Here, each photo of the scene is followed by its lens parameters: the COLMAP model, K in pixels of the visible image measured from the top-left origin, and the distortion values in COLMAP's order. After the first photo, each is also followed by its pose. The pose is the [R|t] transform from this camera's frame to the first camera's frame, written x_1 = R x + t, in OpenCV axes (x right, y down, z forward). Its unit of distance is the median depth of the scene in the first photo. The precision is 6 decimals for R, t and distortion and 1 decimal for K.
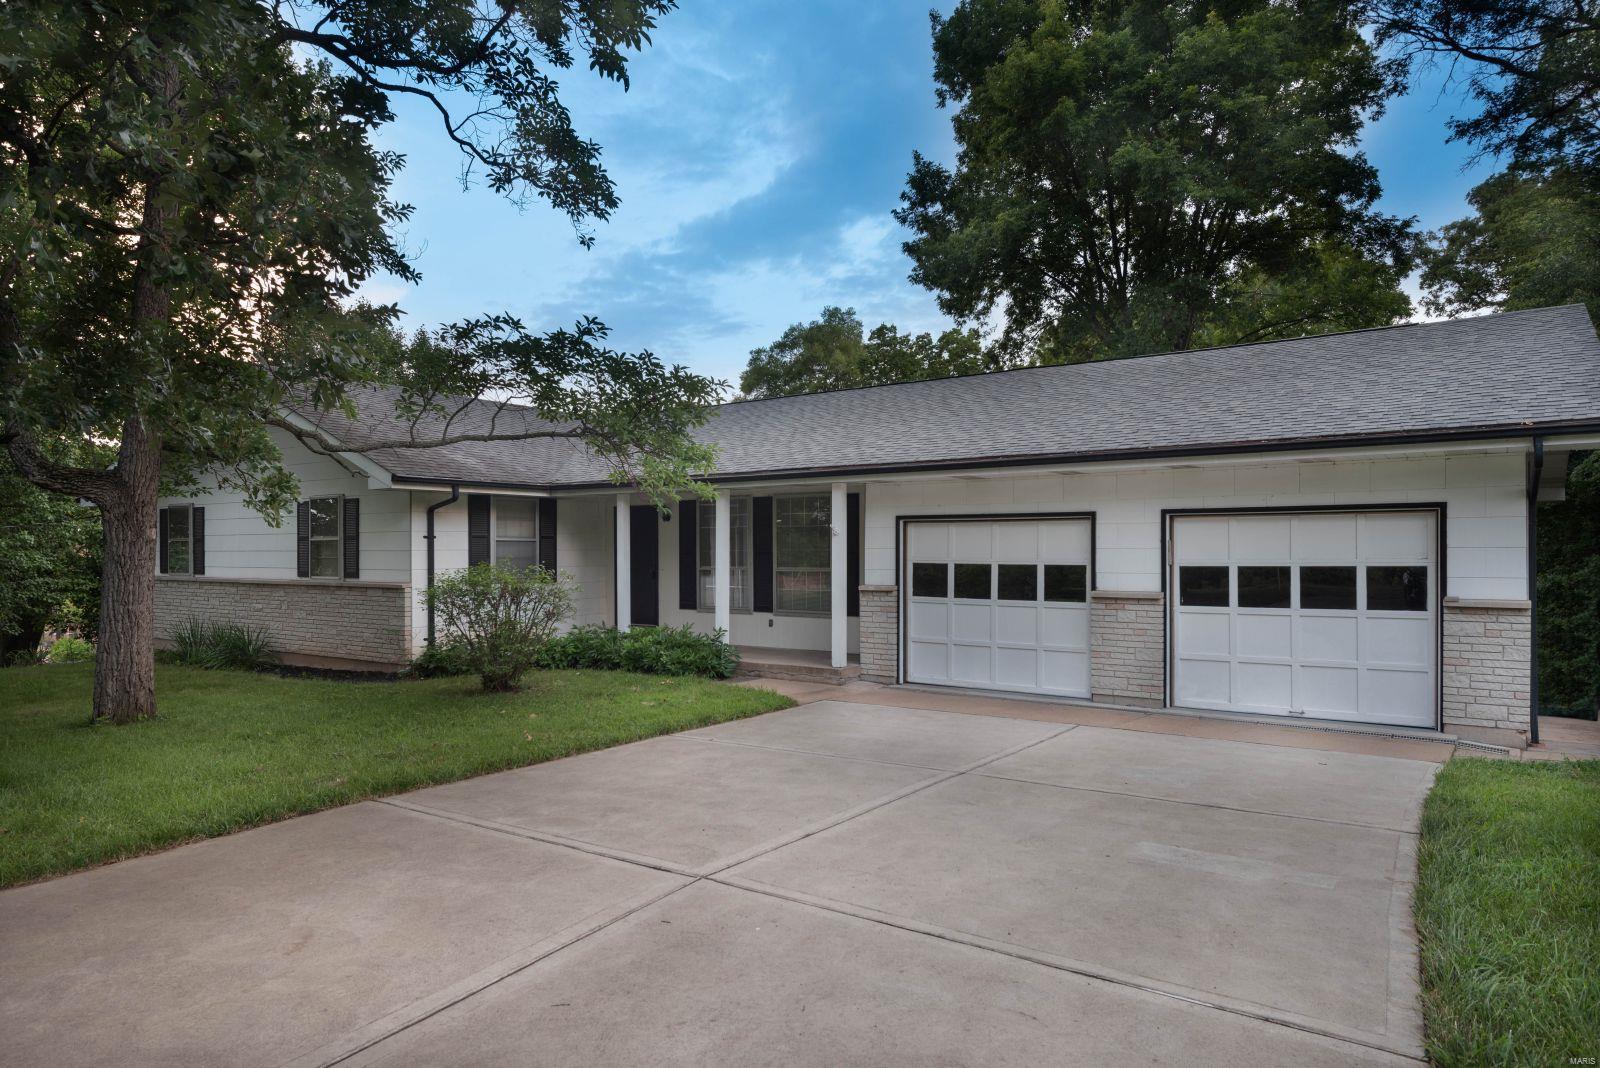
lens RADIAL K [[1020.5, 0, 800.1], [0, 1020.5, 537.1], [0, 0, 1]] dist [-0.006944, -0.000910]
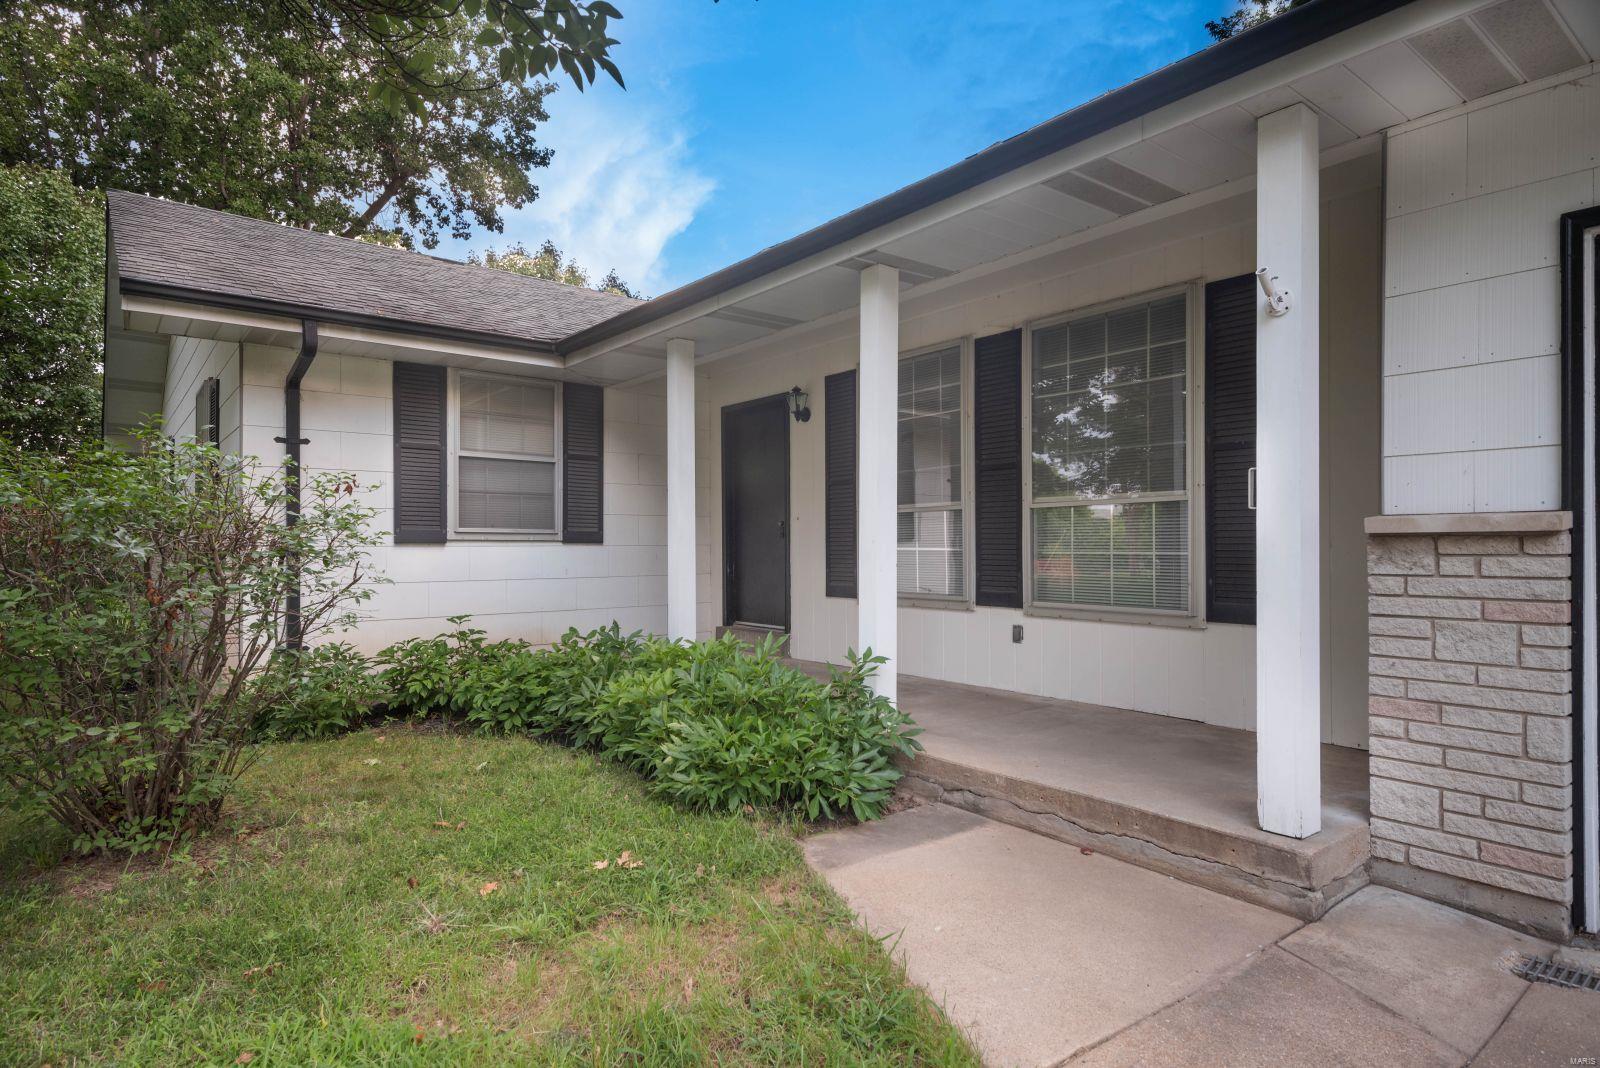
lens RADIAL K [[861.0, 0, 796.6], [0, 861.0, 540.9], [0, 0, 1]] dist [0.001605, 0.000153]
pose [[0.959700, -0.000156, -0.281025, -0.016339], [0.000840, 0.999997, 0.002312, 0.045118], [0.281024, -0.002454, 0.959698, 0.634991]]
